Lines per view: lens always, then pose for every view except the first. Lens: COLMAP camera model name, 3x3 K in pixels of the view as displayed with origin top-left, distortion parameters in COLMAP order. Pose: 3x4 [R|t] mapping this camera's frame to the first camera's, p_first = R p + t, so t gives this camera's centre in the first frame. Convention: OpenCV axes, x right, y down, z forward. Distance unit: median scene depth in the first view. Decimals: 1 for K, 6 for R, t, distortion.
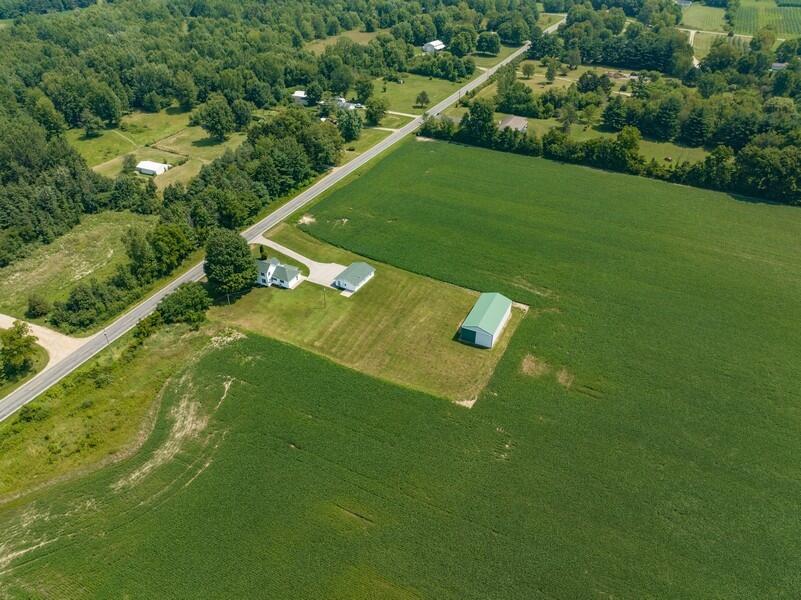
lens RADIAL K [[561.3, 0, 400.5], [0, 561.3, 300.0], [0, 0, 1]] dist [-0.027341, -0.000926]
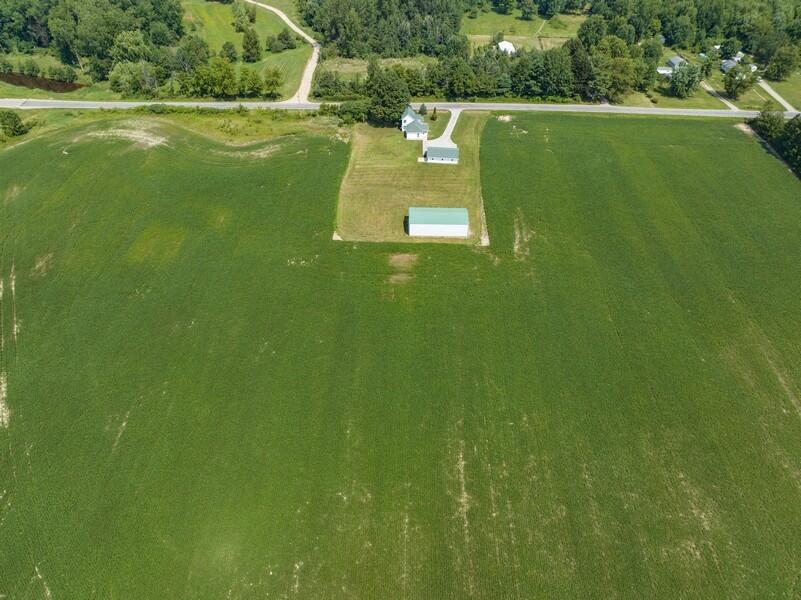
lens RADIAL K [[561.3, 0, 400.5], [0, 561.3, 300.0], [0, 0, 1]] dist [-0.027341, -0.000926]
pose [[0.431886, 0.604056, -0.669769, 0.946208], [-0.534906, 0.769449, 0.349034, -0.190350], [0.726189, 0.207521, 0.655427, 0.264762]]
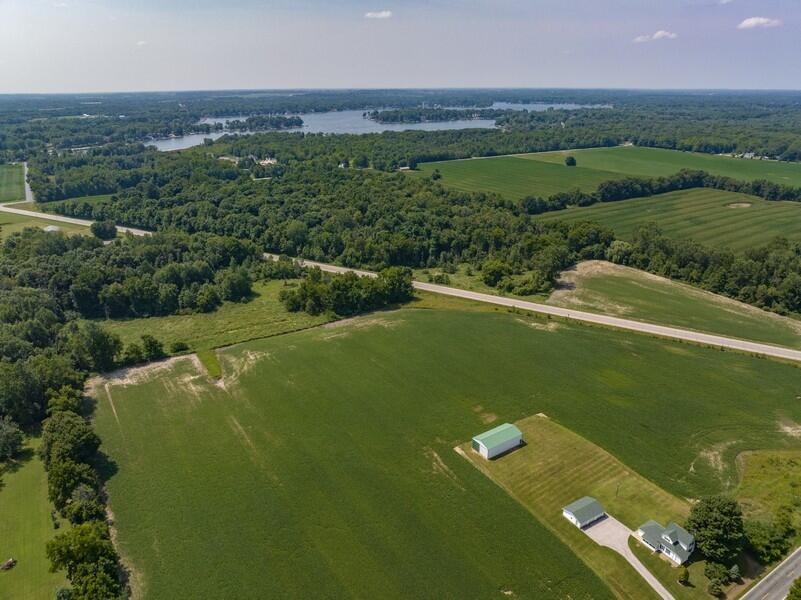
lens RADIAL K [[561.3, 0, 400.5], [0, 561.3, 300.0], [0, 0, 1]] dist [-0.027341, -0.000926]
pose [[-0.864757, -0.176068, 0.470314, -0.229396], [0.299829, 0.570276, 0.764780, -1.293262], [-0.402861, 0.802363, -0.440360, 1.430069]]
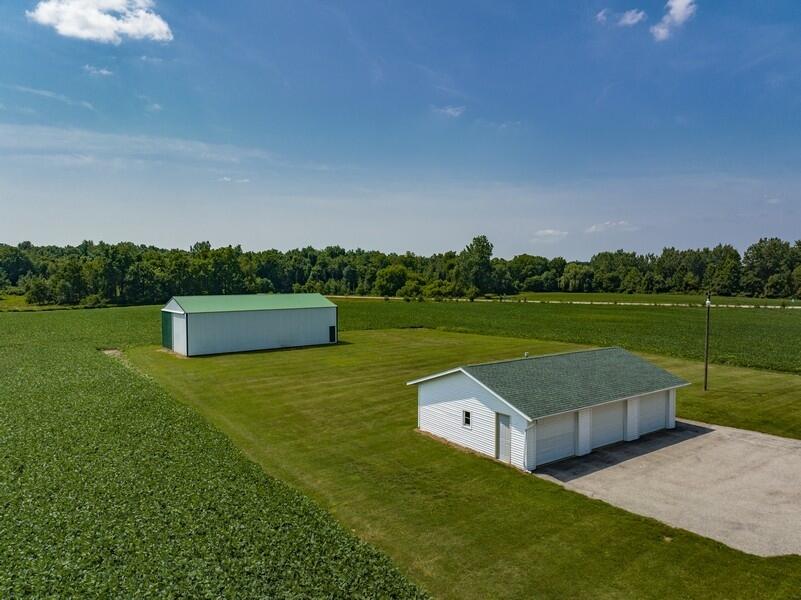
lens RADIAL K [[561.3, 0, 400.5], [0, 561.3, 300.0], [0, 0, 1]] dist [-0.027341, -0.000926]
pose [[-0.899323, -0.018323, 0.436902, -0.126548], [0.256724, 0.786691, 0.561436, -0.188108], [-0.353994, 0.617075, -0.702785, 1.243959]]
